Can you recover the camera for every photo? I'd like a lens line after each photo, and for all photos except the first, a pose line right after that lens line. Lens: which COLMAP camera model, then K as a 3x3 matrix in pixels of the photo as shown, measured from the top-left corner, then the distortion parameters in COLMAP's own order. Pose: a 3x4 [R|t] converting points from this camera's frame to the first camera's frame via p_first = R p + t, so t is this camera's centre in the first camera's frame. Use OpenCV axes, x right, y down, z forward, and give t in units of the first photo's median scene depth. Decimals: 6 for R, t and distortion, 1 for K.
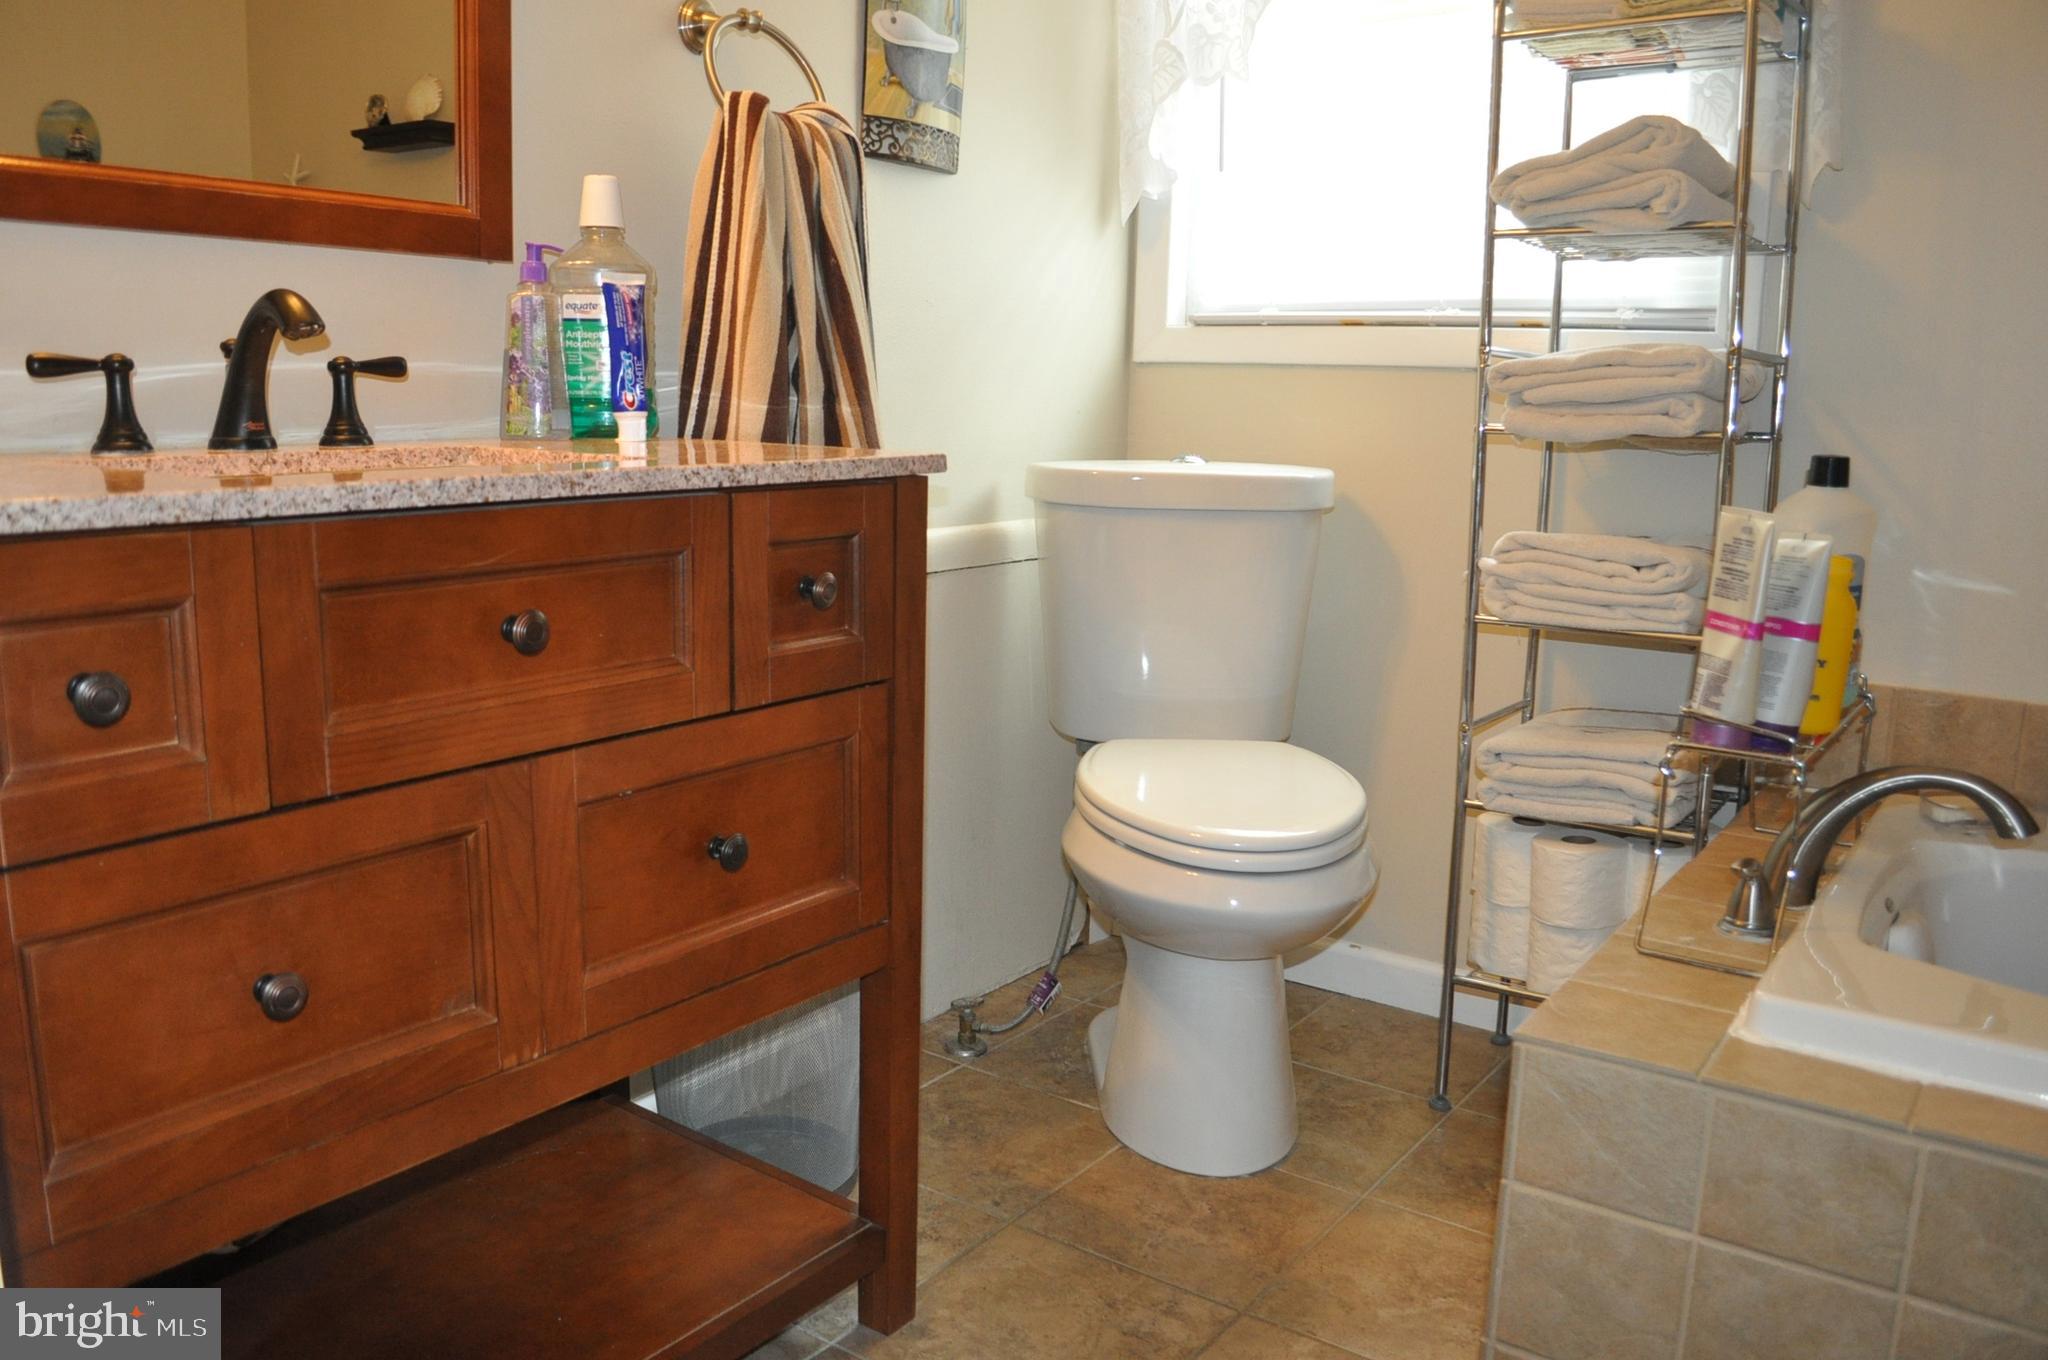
lens RADIAL K [[1610.5, 0, 1005.1], [0, 1610.5, 678.8], [0, 0, 1]] dist [-0.087026, 0.018480]
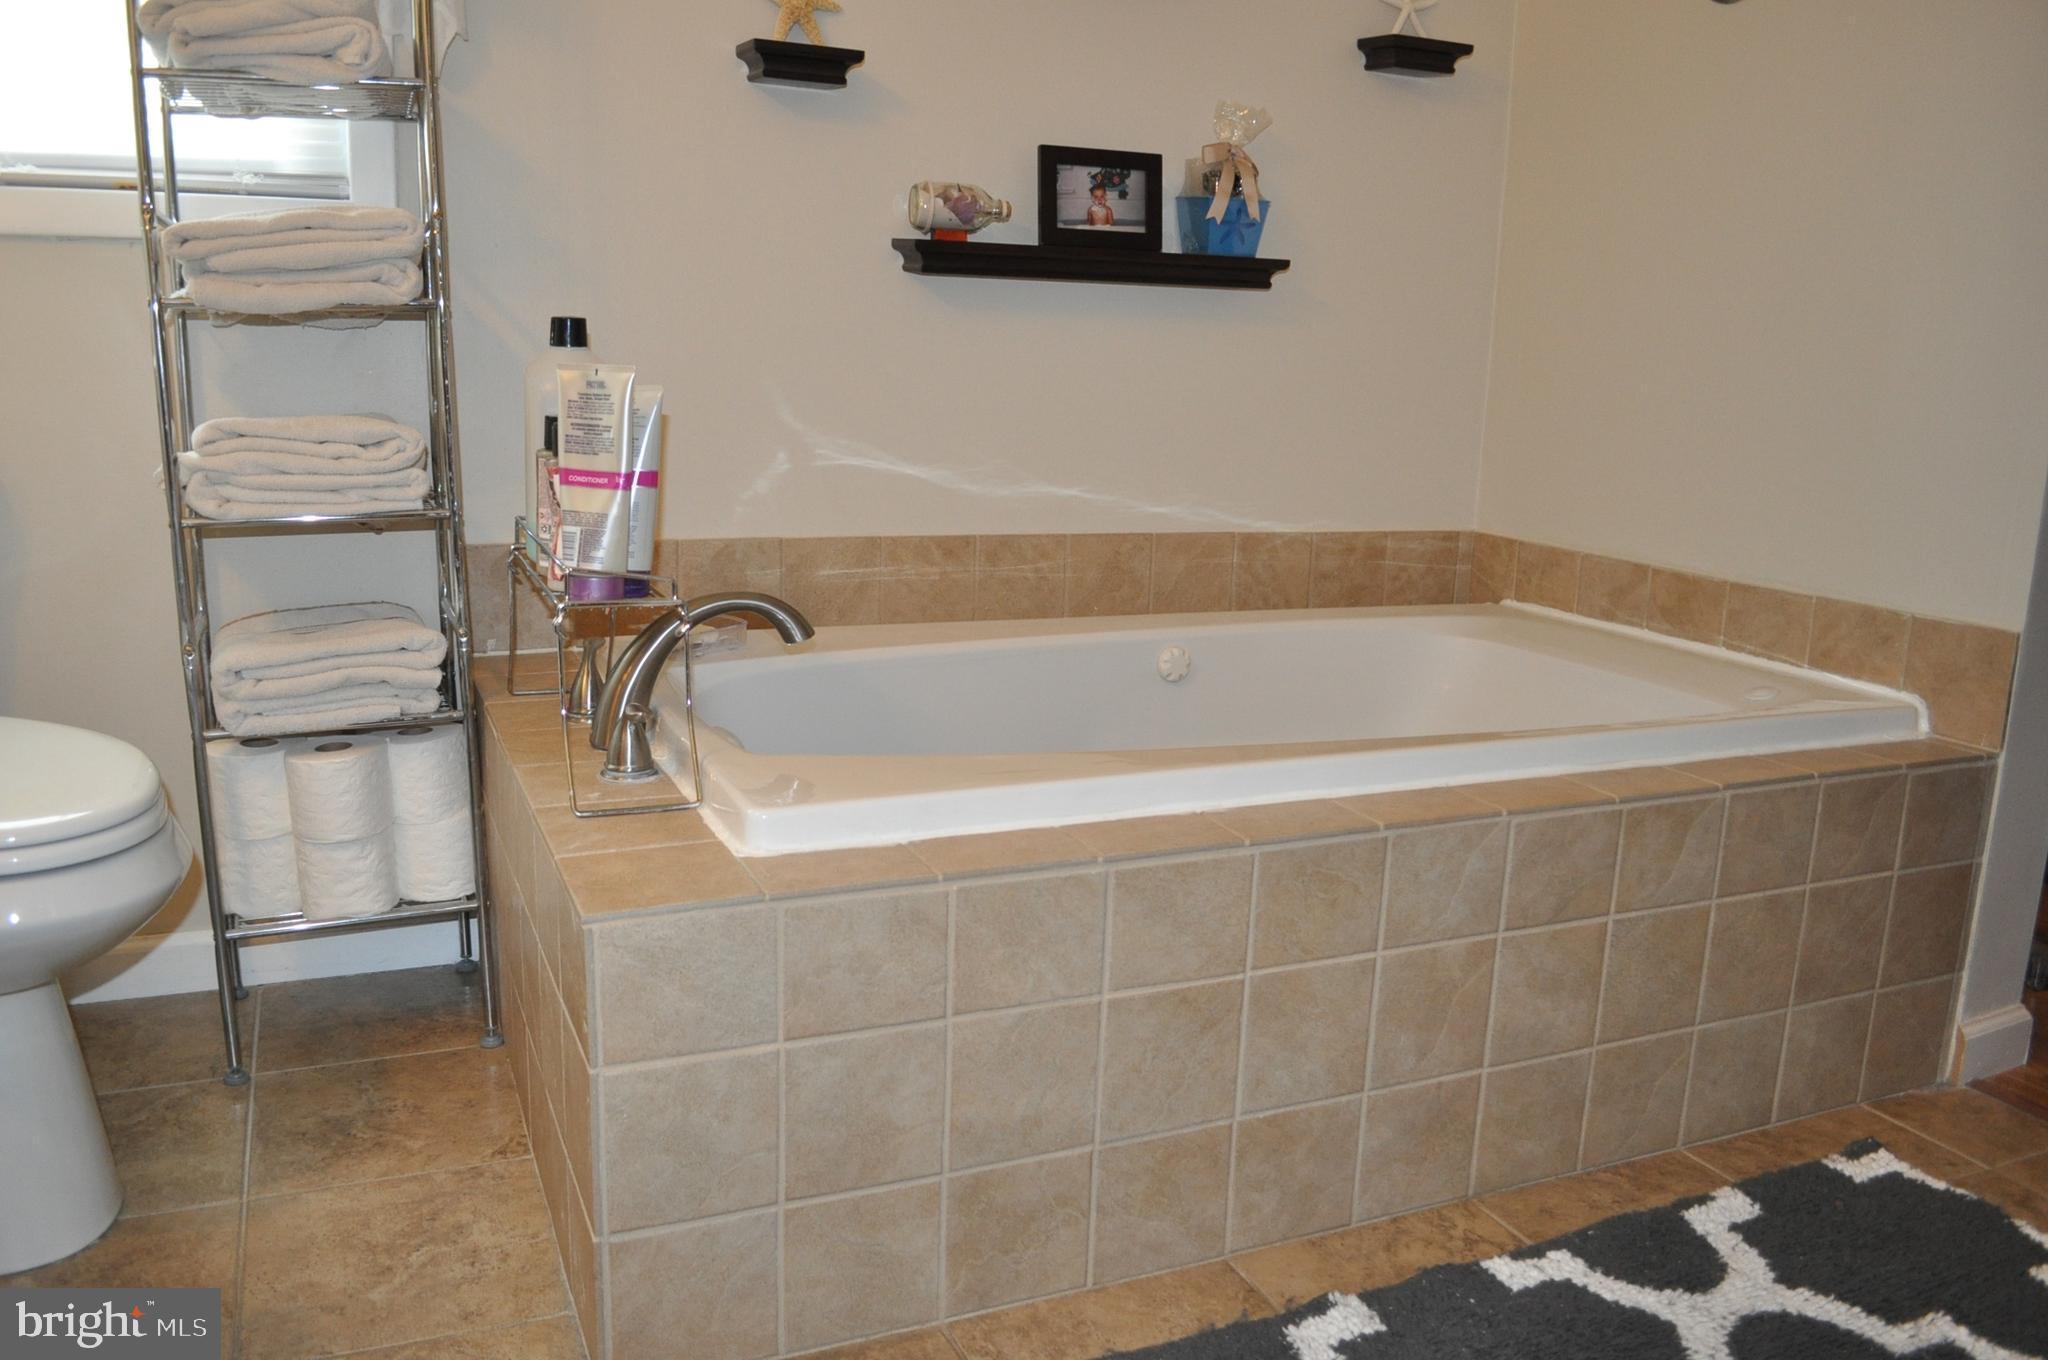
lens RADIAL K [[1610.5, 0, 1005.1], [0, 1610.5, 678.8], [0, 0, 1]] dist [-0.087026, 0.018480]
pose [[0.507847, -0.184625, 0.841430, -0.229994], [0.140248, 0.981452, 0.130702, -0.004293], [-0.849954, 0.051632, 0.524320, 0.194047]]
